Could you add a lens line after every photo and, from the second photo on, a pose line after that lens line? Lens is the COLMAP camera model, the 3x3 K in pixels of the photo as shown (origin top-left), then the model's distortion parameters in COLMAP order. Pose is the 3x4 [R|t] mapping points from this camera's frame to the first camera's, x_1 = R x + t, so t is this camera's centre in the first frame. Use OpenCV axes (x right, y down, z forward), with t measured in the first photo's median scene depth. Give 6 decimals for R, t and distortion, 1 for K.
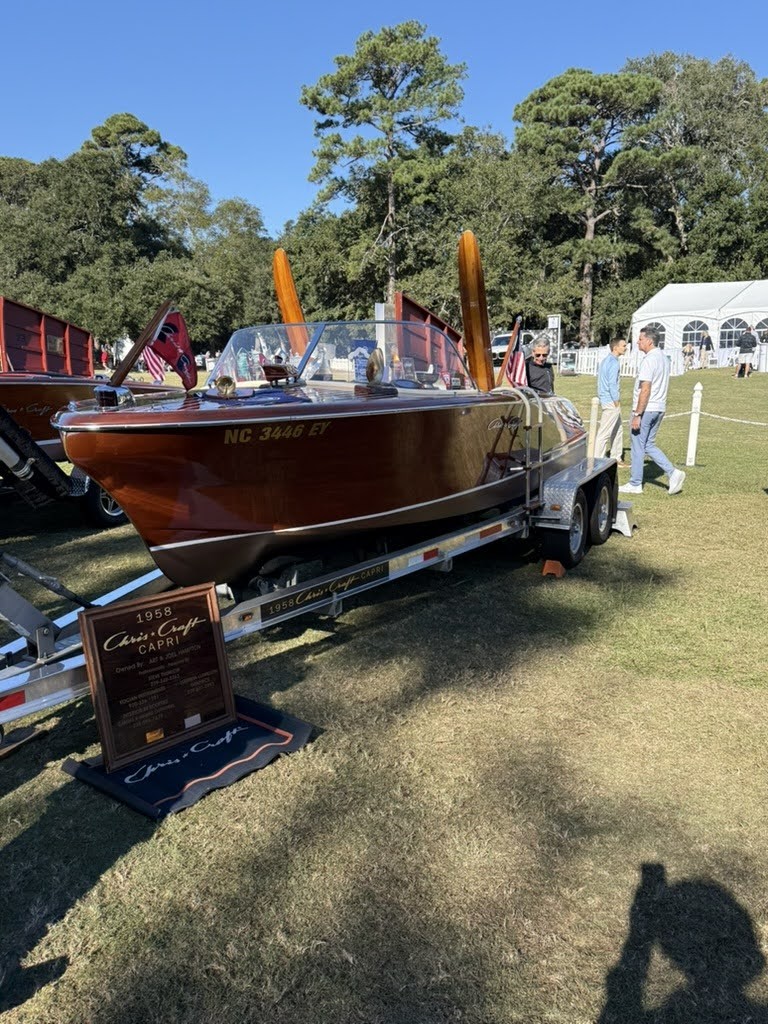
lens RADIAL K [[810.6, 0, 384.0], [0, 810.6, 512.0], [0, 0, 1]] dist [0.087906, -0.135462]
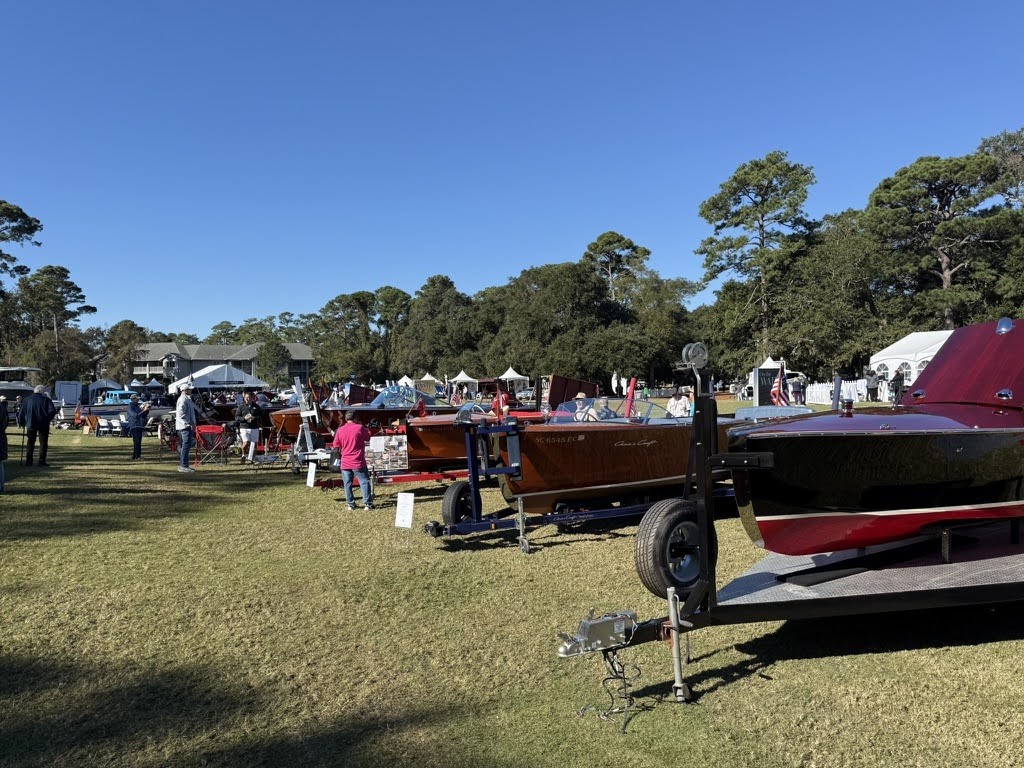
lens RADIAL K [[727.6, 0, 515.6], [0, 727.6, 390.3], [0, 0, 1]] dist [0.150904, -0.200558]
pose [[0.842661, -0.008675, -0.538375, 0.310719], [-0.088125, 0.984166, -0.153791, 0.028513], [0.531184, 0.177038, 0.828554, -0.183909]]
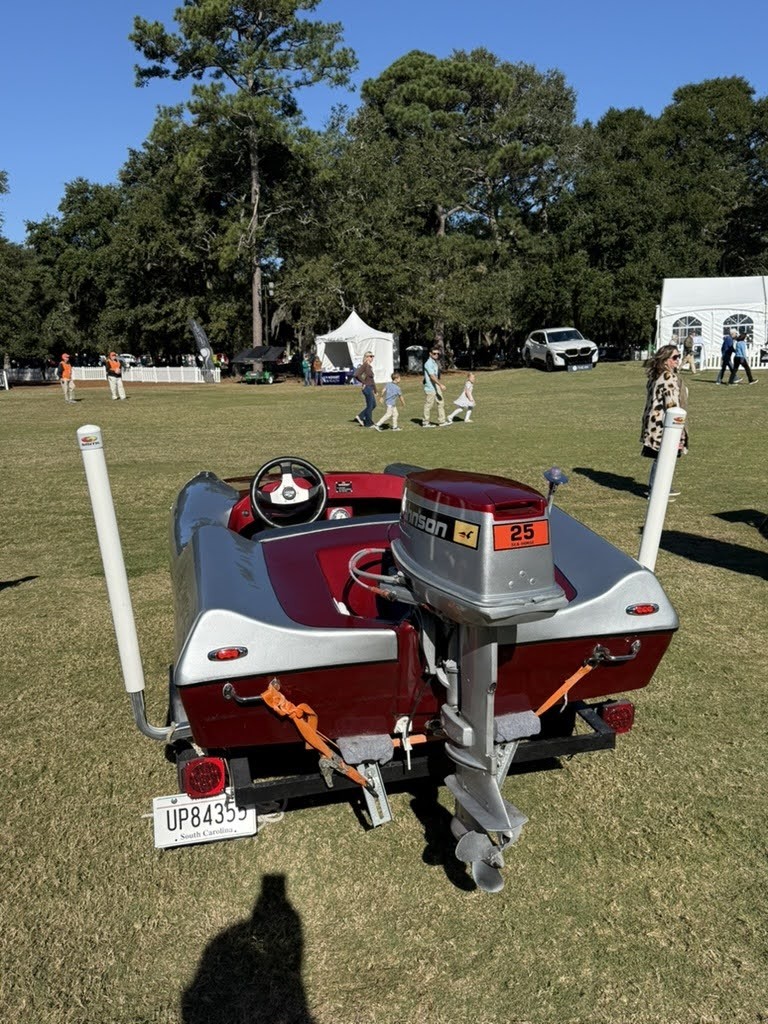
lens RADIAL K [[847.9, 0, 384.0], [0, 847.9, 512.0], [0, 0, 1]] dist [0.076160, -0.124544]
pose [[0.861889, -0.109713, 0.495086, -0.332255], [0.120856, 0.992624, 0.009573, -0.035309], [-0.492485, 0.051584, 0.868791, 0.200030]]
